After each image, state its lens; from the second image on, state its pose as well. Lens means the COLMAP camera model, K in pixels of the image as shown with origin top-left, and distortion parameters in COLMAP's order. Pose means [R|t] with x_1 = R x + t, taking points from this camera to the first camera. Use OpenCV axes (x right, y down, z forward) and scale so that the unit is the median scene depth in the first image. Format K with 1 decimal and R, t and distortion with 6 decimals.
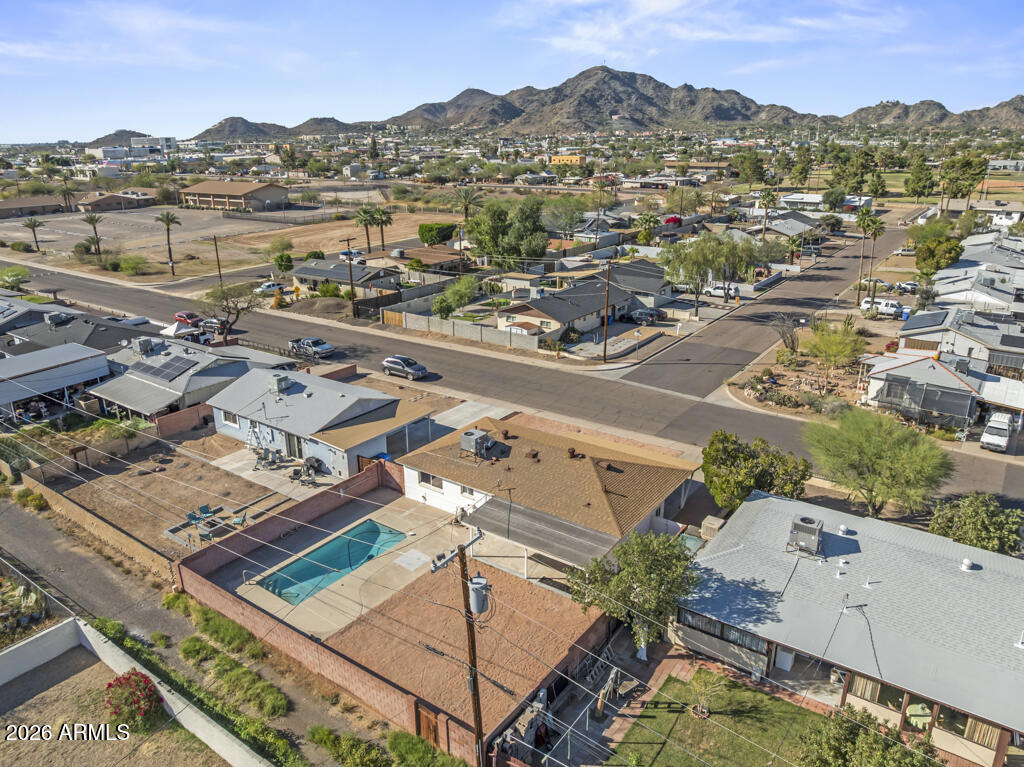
lens RADIAL K [[725.5, 0, 514.6], [0, 725.5, 382.2], [0, 0, 1]] dist [-0.040721, -0.002841]
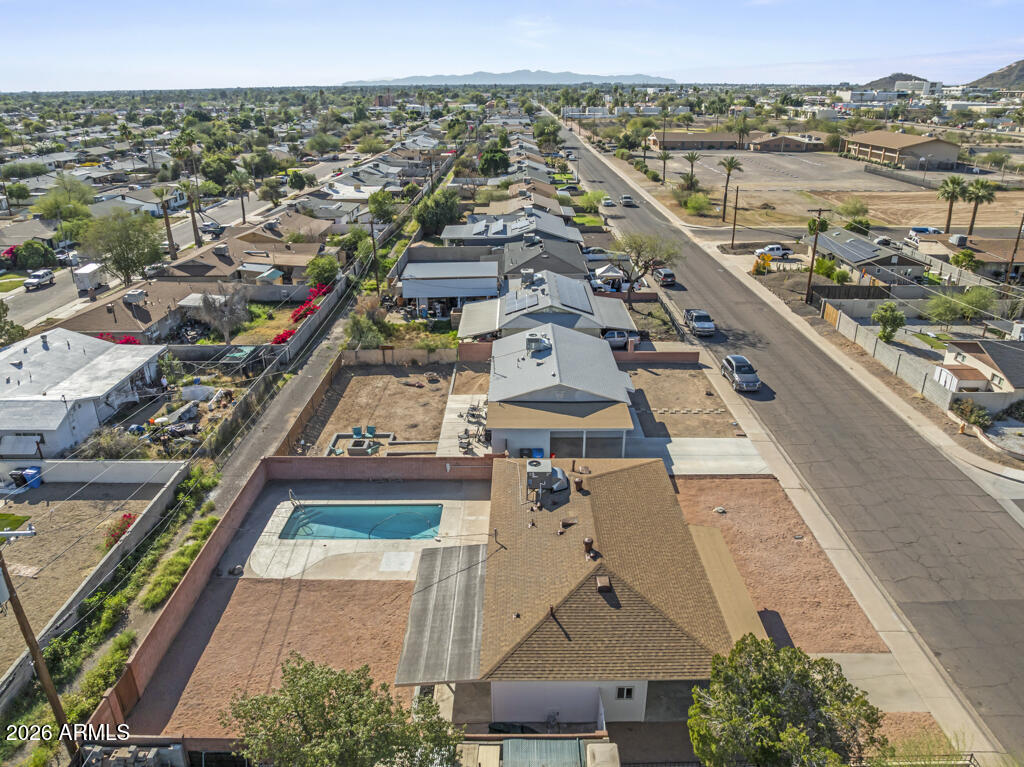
lens RADIAL K [[720.4, 0, 515.7], [0, 720.4, 384.3], [0, 0, 1]] dist [-0.051420, 0.016988]
pose [[0.580524, 0.319038, -0.749138, 0.277218], [-0.261663, 0.944337, 0.199399, -0.092207], [0.771054, 0.080266, 0.631690, 0.266808]]
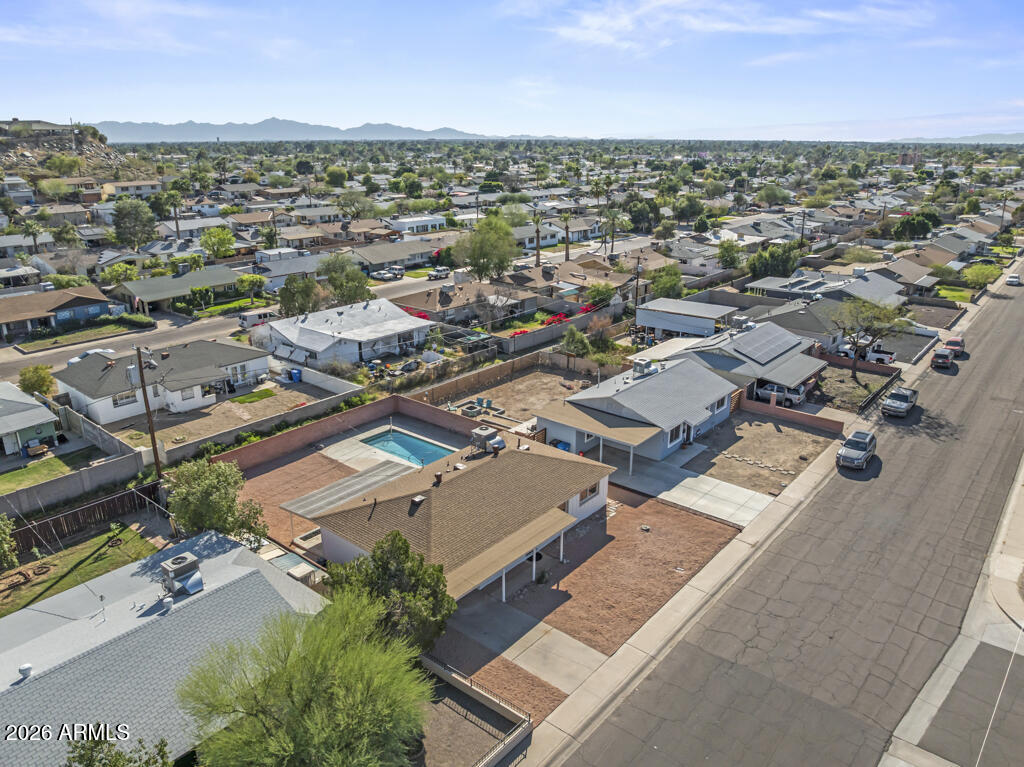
lens RADIAL K [[720.4, 0, 515.7], [0, 720.4, 384.3], [0, 0, 1]] dist [-0.051420, 0.016988]
pose [[-0.070882, 0.329029, -0.941656, 0.493182], [-0.322219, 0.885867, 0.333790, -0.191385], [0.944008, 0.327079, 0.043227, 0.549790]]
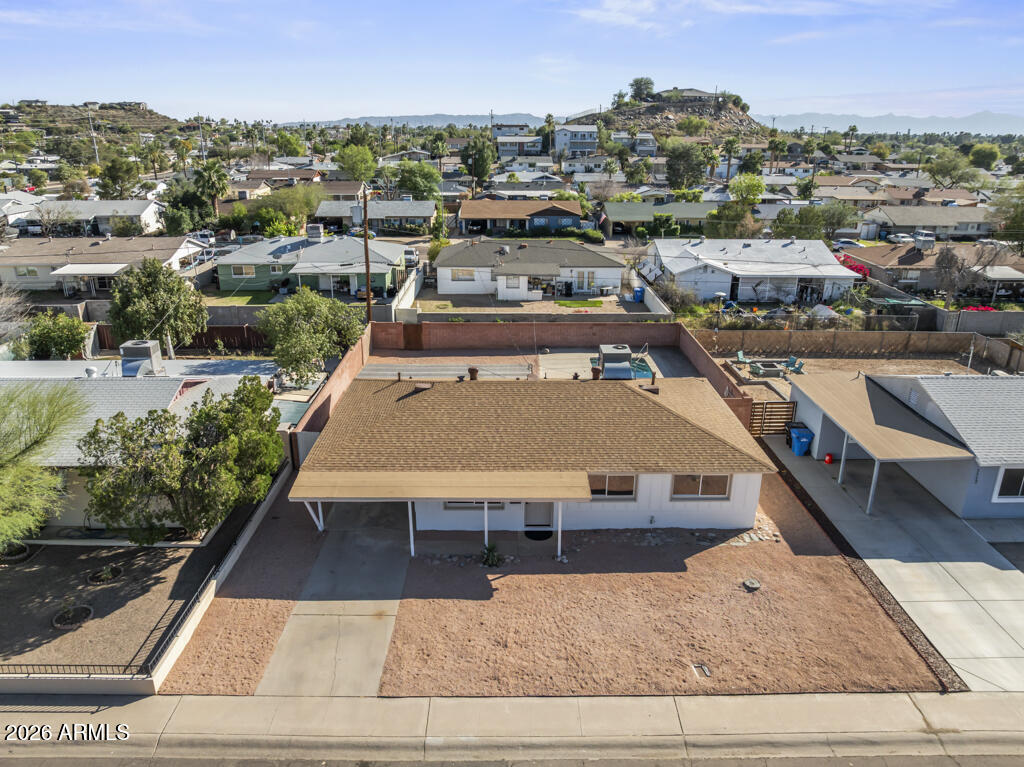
lens RADIAL K [[720.4, 0, 515.7], [0, 720.4, 384.3], [0, 0, 1]] dist [-0.051420, 0.016988]
pose [[-0.803914, 0.202521, -0.559203, 0.227661], [-0.191955, 0.801568, 0.566253, -0.150242], [0.562917, 0.562560, -0.605516, 0.774440]]
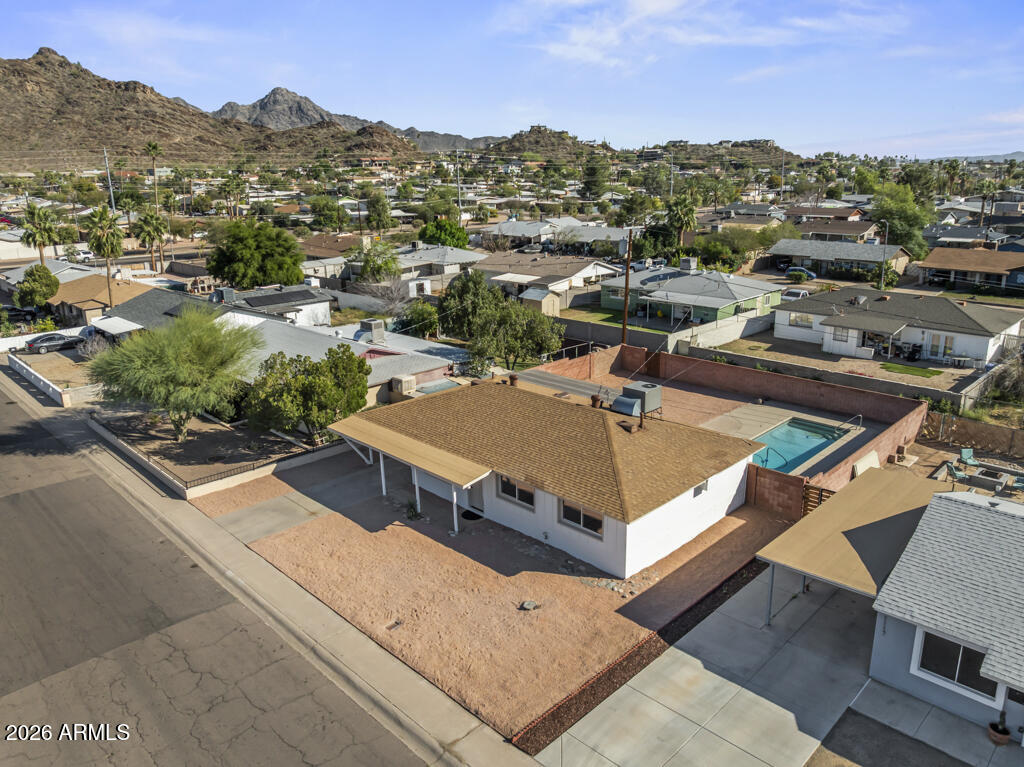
lens RADIAL K [[739.5, 0, 512.0], [0, 739.5, 383.5], [0, 0, 1]] dist [-0.054229, 0.025707]
pose [[-0.985497, -0.021202, 0.168363, -0.029219], [0.079570, 0.818590, 0.568840, -0.191777], [-0.149881, 0.573987, -0.805031, 0.891599]]
